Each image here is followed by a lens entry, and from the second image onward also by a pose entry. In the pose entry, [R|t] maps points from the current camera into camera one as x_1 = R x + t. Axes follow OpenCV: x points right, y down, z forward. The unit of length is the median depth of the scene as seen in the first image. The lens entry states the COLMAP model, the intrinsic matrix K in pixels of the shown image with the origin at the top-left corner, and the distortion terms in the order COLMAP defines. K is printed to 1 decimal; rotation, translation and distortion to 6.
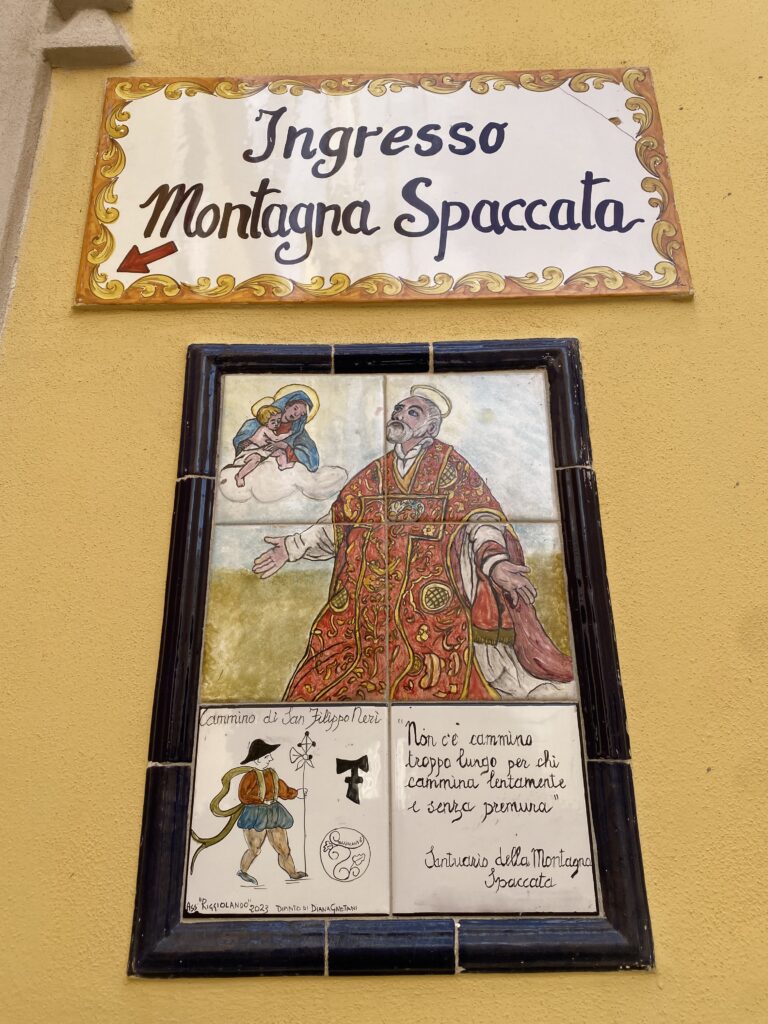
lens RADIAL K [[772.5, 0, 386.8], [0, 772.5, 506.6], [0, 0, 1]] dist [-0.001668, -0.027127]
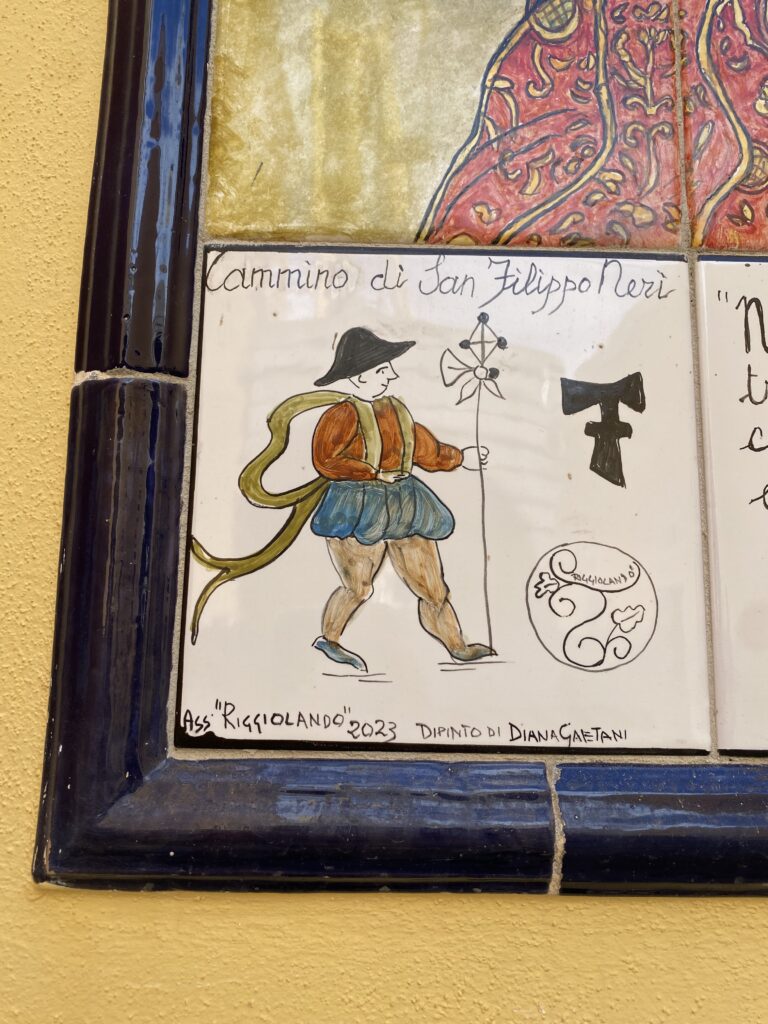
lens RADIAL K [[772.5, 0, 384.9], [0, 772.5, 512.6], [0, 0, 1]] dist [-0.001668, -0.027127]
pose [[0.998763, 0.035723, 0.034590, -0.167650], [-0.043028, 0.969546, 0.241101, 0.305598], [-0.024923, -0.242291, 0.969883, 0.615673]]
